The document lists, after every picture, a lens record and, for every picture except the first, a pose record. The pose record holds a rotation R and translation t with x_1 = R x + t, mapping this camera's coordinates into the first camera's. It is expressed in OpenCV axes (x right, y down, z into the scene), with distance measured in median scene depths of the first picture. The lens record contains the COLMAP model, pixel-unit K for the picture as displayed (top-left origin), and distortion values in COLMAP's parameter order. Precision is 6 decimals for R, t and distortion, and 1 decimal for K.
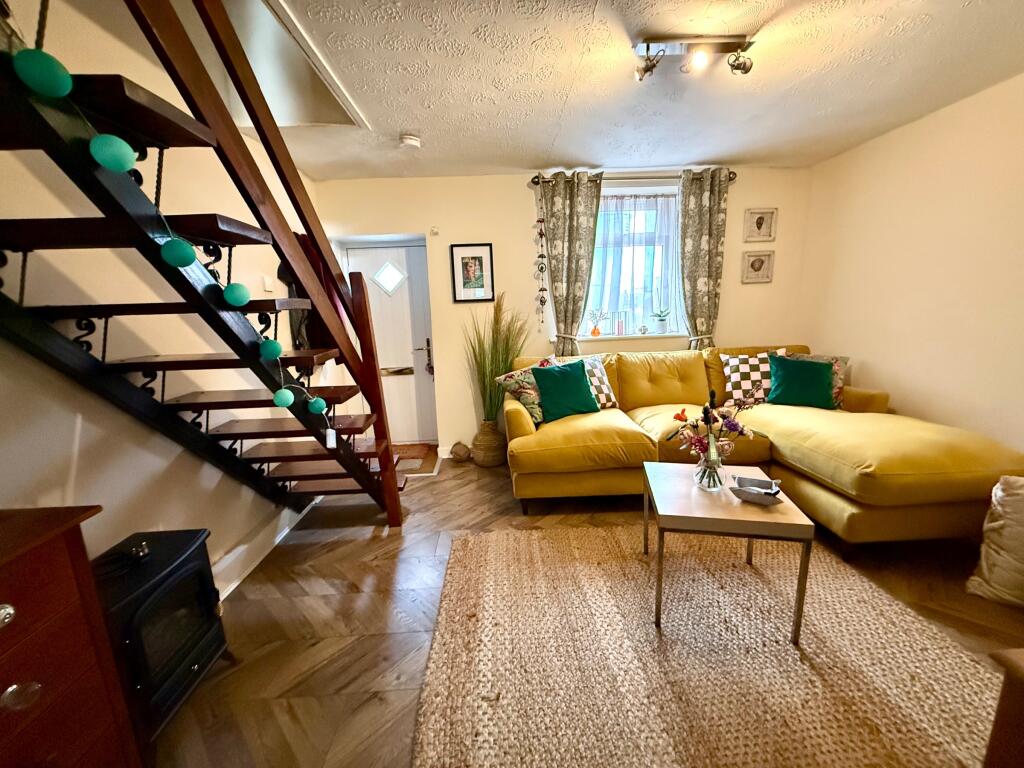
lens RADIAL K [[415.3, 0, 512.0], [0, 415.3, 384.0], [0, 0, 1]] dist [-0.000473, -0.000100]
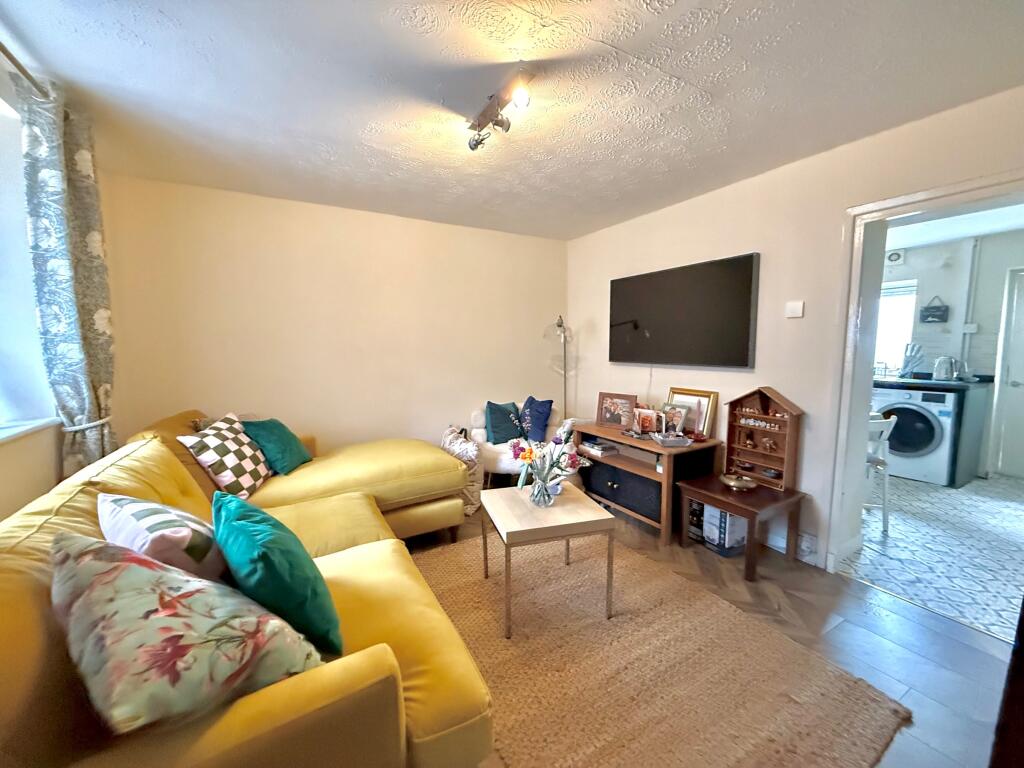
lens RADIAL K [[409.6, 0, 512.0], [0, 409.6, 384.0], [0, 0, 1]] dist [-0.000408, -0.000096]
pose [[-0.485151, -0.046836, 0.873175, -0.272189], [0.183464, 0.970887, 0.154013, -0.154205], [-0.854967, 0.234916, -0.462434, 0.855518]]
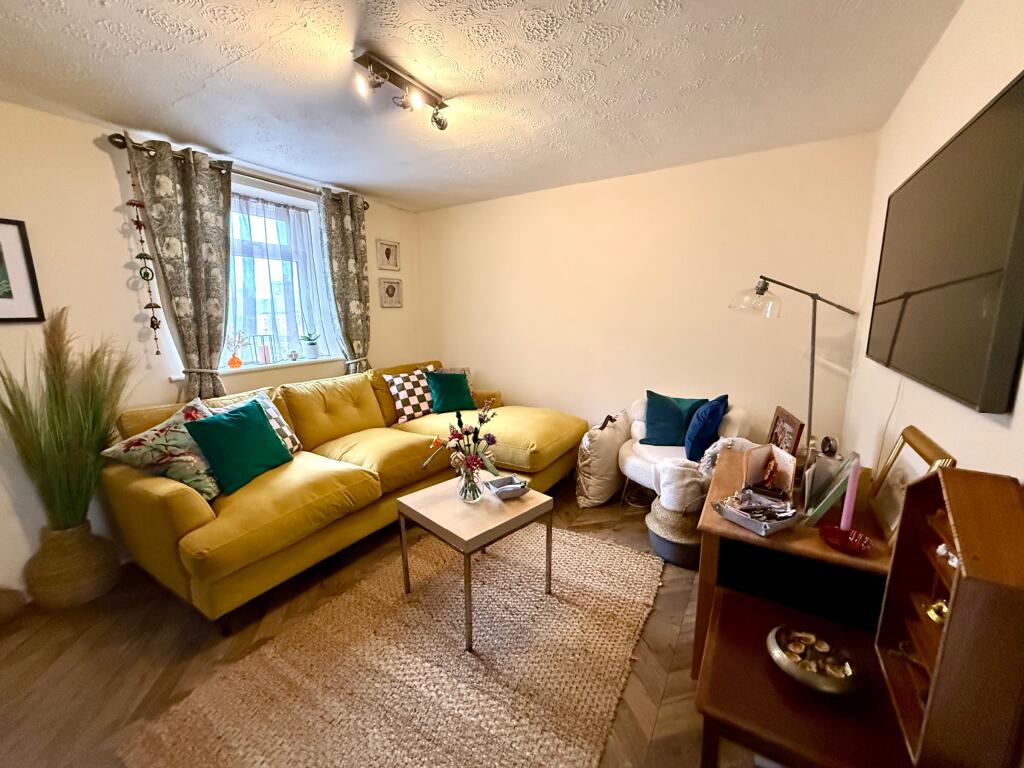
lens RADIAL K [[415.3, 0, 512.0], [0, 415.3, 384.0], [0, 0, 1]] dist [-0.000473, -0.000100]
pose [[0.542482, -0.116182, 0.831995, -0.196685], [0.144978, 0.988478, 0.043504, -0.048472], [-0.827463, 0.097021, 0.553075, 0.160085]]
